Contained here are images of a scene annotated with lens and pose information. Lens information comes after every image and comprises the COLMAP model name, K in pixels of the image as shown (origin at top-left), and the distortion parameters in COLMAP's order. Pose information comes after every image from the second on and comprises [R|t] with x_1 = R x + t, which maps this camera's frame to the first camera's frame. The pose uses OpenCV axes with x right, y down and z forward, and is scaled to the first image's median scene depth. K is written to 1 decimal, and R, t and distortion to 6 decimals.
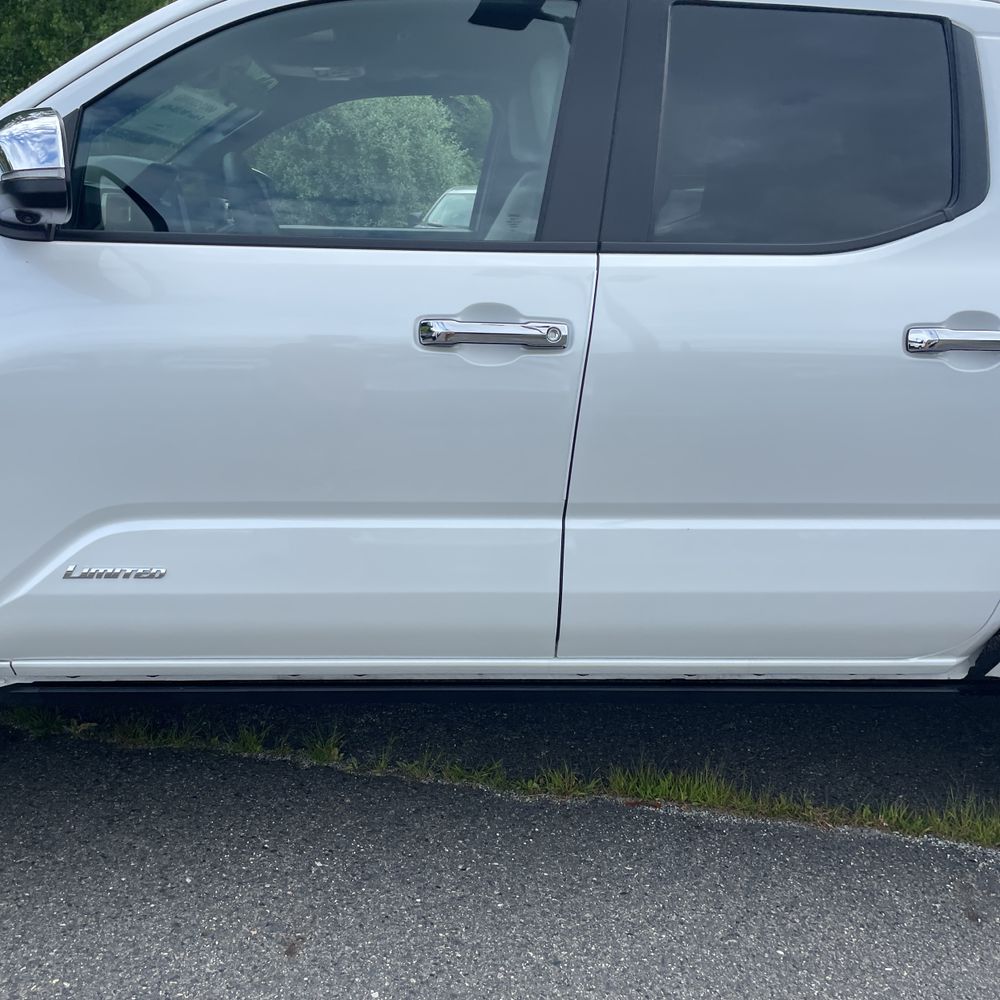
lens RADIAL K [[1035.6, 0, 482.1], [0, 1035.6, 509.1], [0, 0, 1]] dist [0.022430, 0.000000]
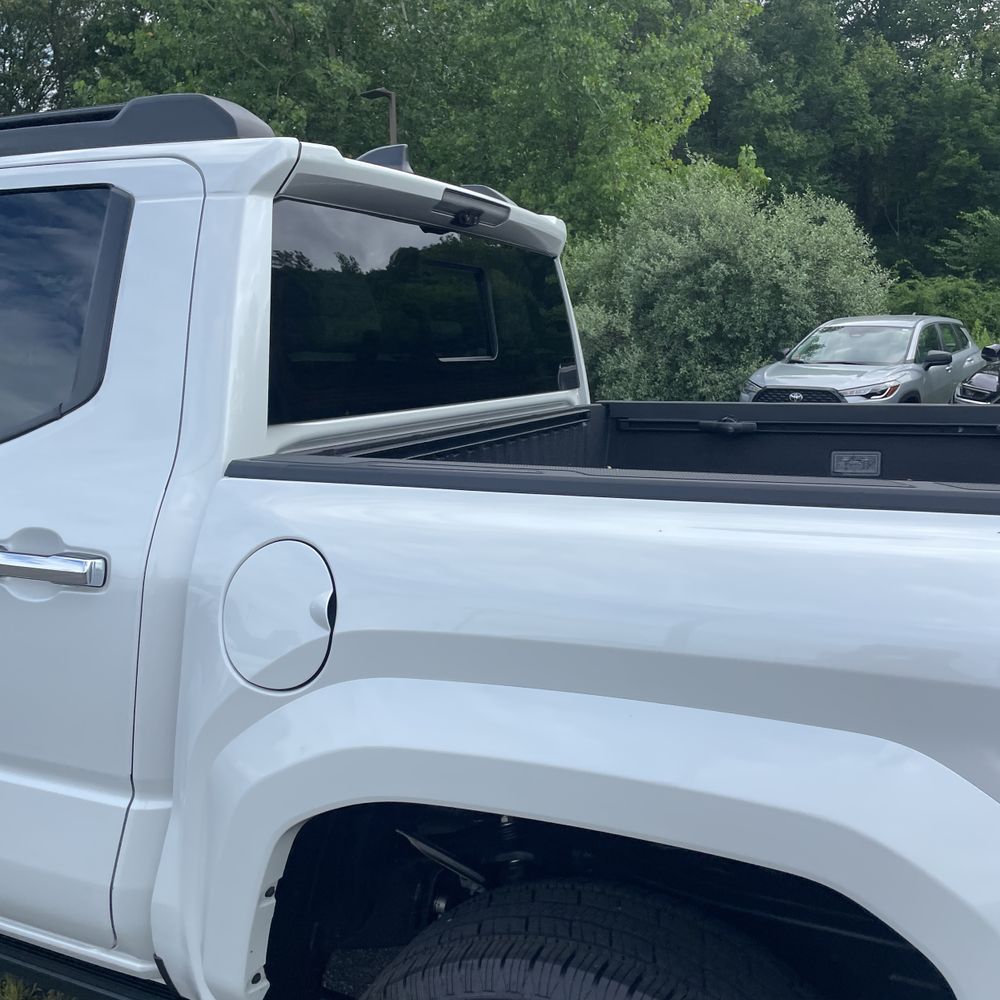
lens RADIAL K [[1035.6, 0, 489.3], [0, 1035.6, 526.0], [0, 0, 1]] dist [0.022430, 0.000000]
pose [[0.882841, 0.033063, -0.468507, 0.125626], [-0.083704, 0.992626, -0.087679, -0.016931], [0.462153, 0.116623, 0.879098, 0.053216]]
